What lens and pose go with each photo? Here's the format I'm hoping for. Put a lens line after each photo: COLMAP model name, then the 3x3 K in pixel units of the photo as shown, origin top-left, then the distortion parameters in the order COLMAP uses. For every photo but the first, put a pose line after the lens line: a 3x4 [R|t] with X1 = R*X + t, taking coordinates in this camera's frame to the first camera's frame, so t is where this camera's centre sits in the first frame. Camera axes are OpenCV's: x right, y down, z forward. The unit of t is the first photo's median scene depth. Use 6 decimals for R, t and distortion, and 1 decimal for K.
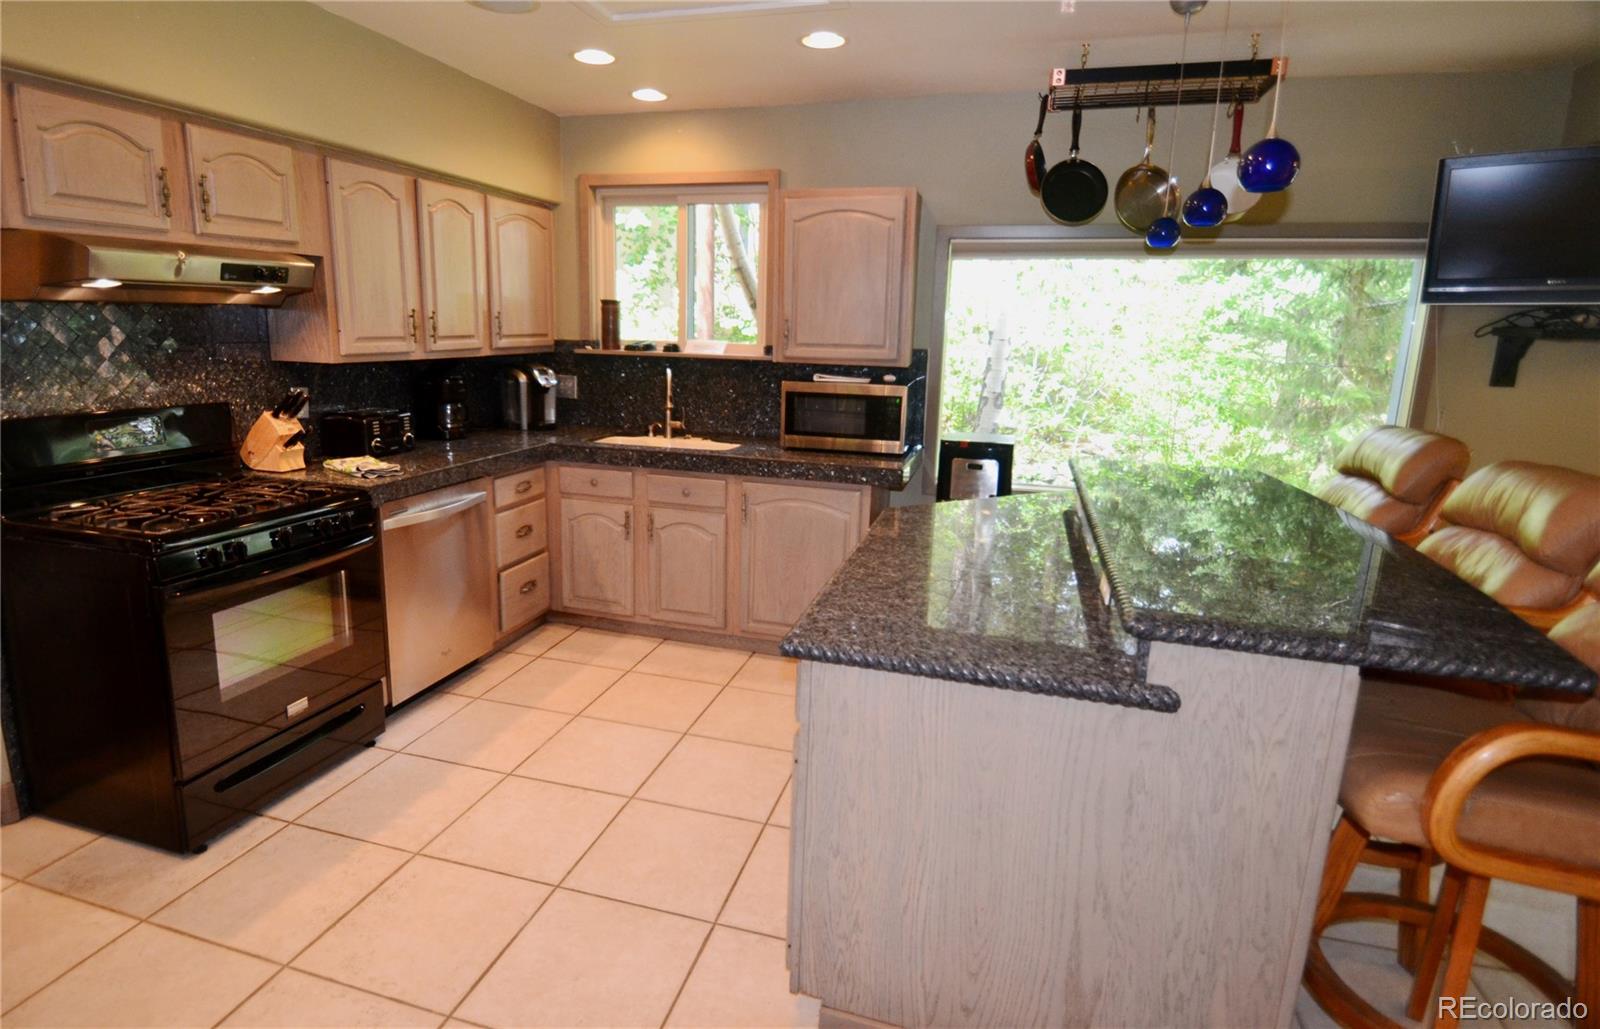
lens RADIAL K [[835.6, 0, 796.1], [0, 835.6, 479.9], [0, 0, 1]] dist [-0.005879, -0.001040]
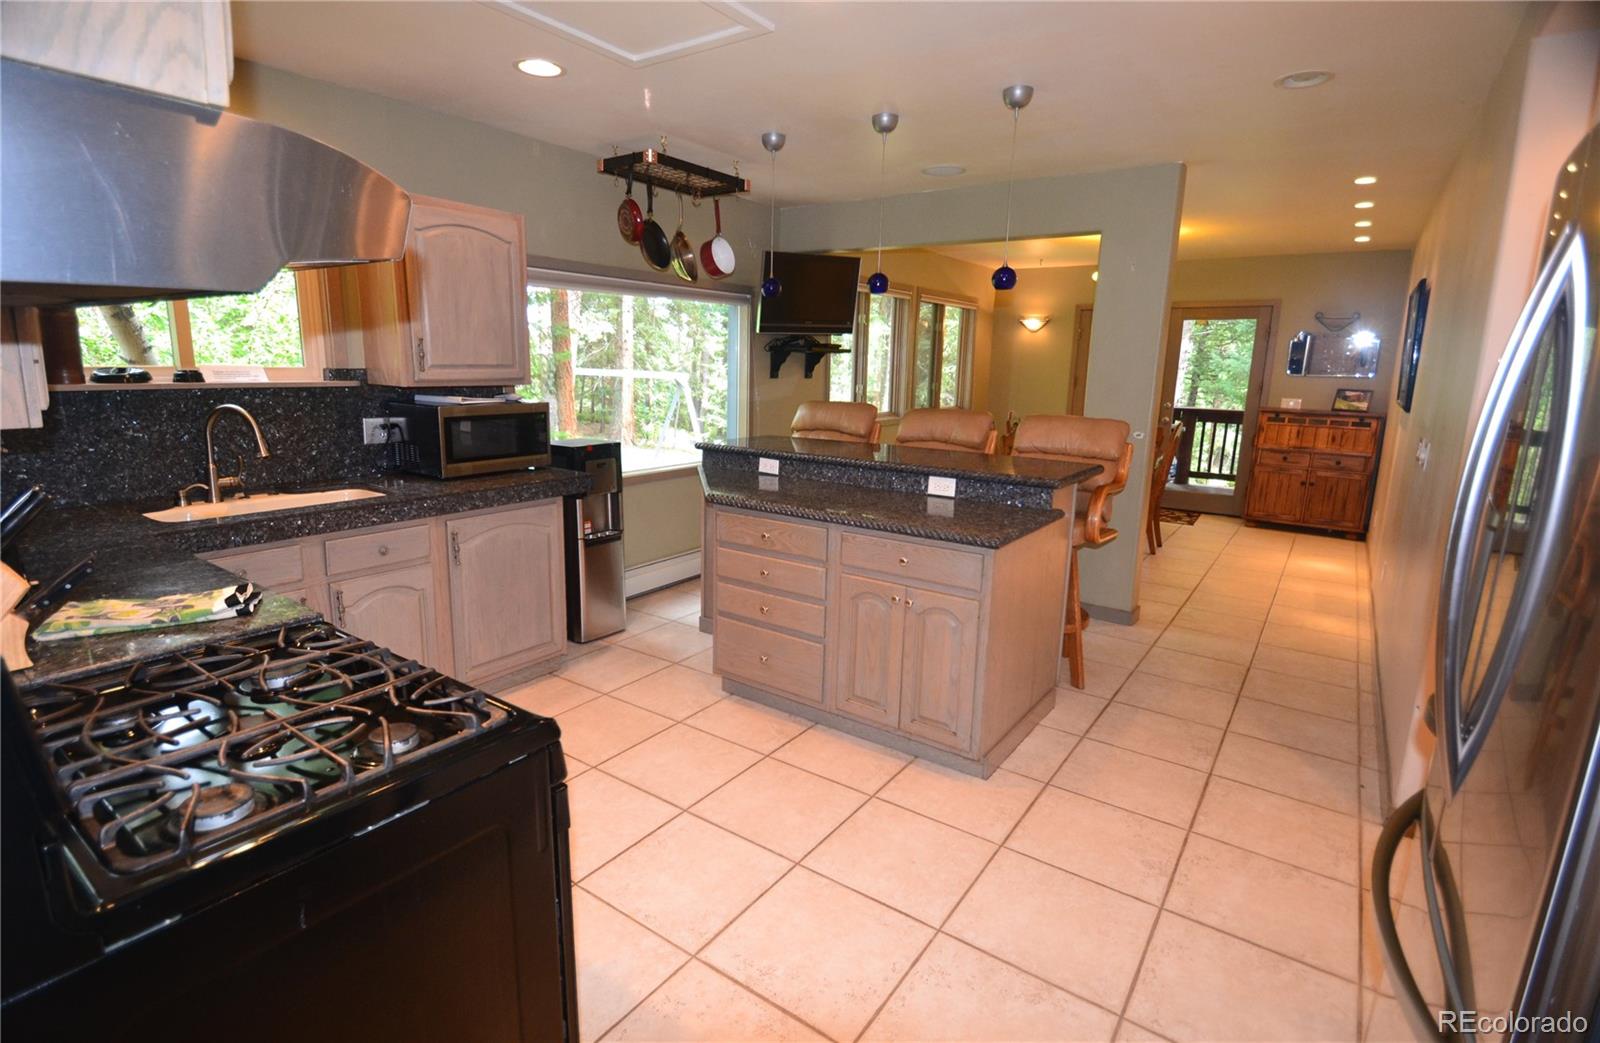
lens RADIAL K [[758.1, 0, 796.8], [0, 758.1, 492.9], [0, 0, 1]] dist [-0.000916, -0.000302]
pose [[0.338155, -0.180348, 0.923648, -0.652829], [0.162378, 0.977927, 0.131498, -0.070285], [-0.926976, 0.105513, 0.359975, 0.342618]]
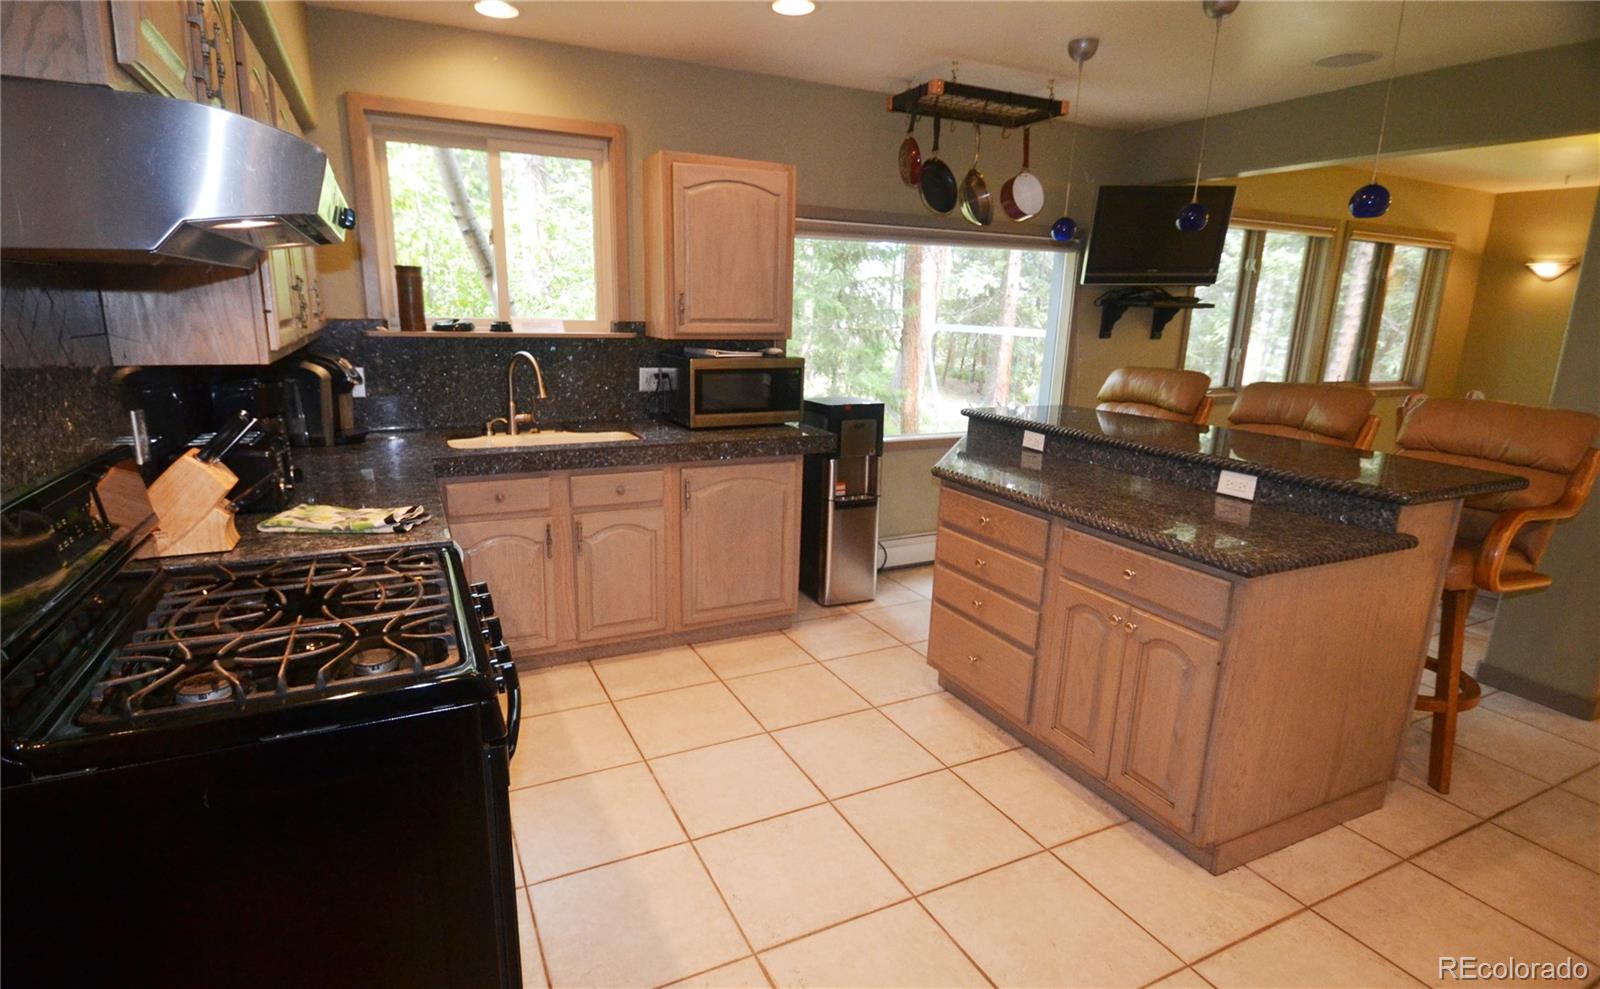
lens RADIAL K [[790.8, 0, 800.0], [0, 790.8, 494.5], [0, 0, 1]] dist [0.003168, -0.012665]
pose [[0.741899, -0.162045, 0.650636, -0.524518], [0.119375, 0.986776, 0.109644, -0.048924], [-0.659800, -0.003675, 0.751432, 0.235056]]
